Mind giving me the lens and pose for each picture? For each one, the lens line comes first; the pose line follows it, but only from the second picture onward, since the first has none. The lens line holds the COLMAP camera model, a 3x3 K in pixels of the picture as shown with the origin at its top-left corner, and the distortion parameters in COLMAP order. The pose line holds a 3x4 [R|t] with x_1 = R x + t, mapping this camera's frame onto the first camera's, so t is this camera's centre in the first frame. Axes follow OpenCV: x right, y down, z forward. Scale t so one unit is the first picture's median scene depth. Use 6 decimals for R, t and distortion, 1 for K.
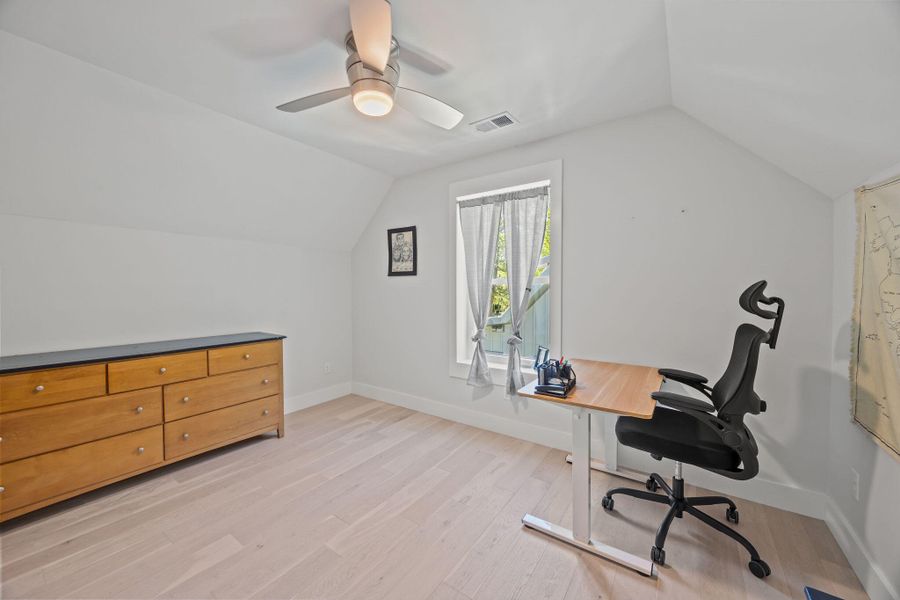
lens RADIAL K [[343.3, 0, 447.0], [0, 343.3, 295.8], [0, 0, 1]] dist [-0.001990, -0.000191]
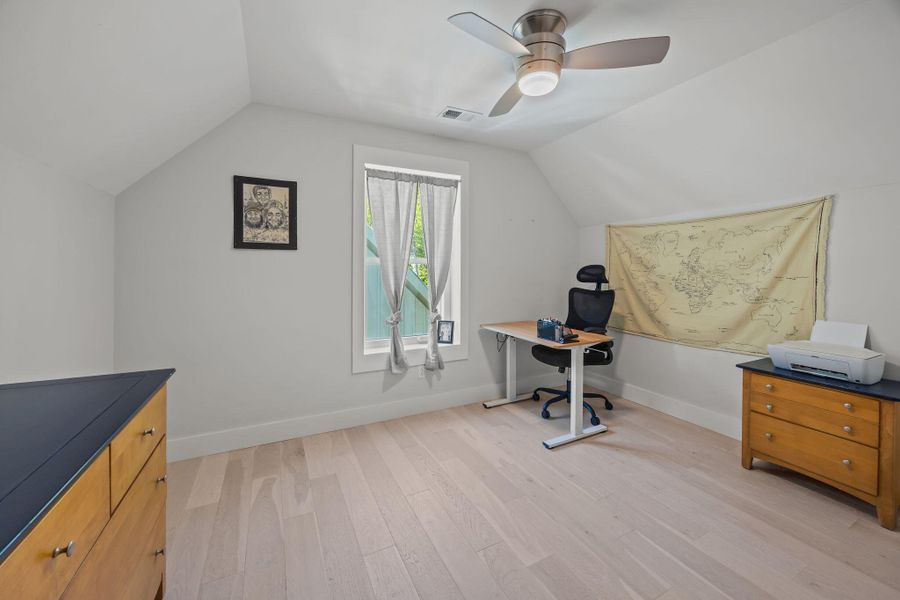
lens RADIAL K [[354.9, 0, 450.4], [0, 354.9, 265.6], [0, 0, 1]] dist [-0.002287, -0.000014]
pose [[0.462324, 0.008024, 0.886675, -0.668162], [0.016236, 0.999715, -0.017512, -0.008476], [-0.886562, 0.022492, 0.462062, 0.400847]]
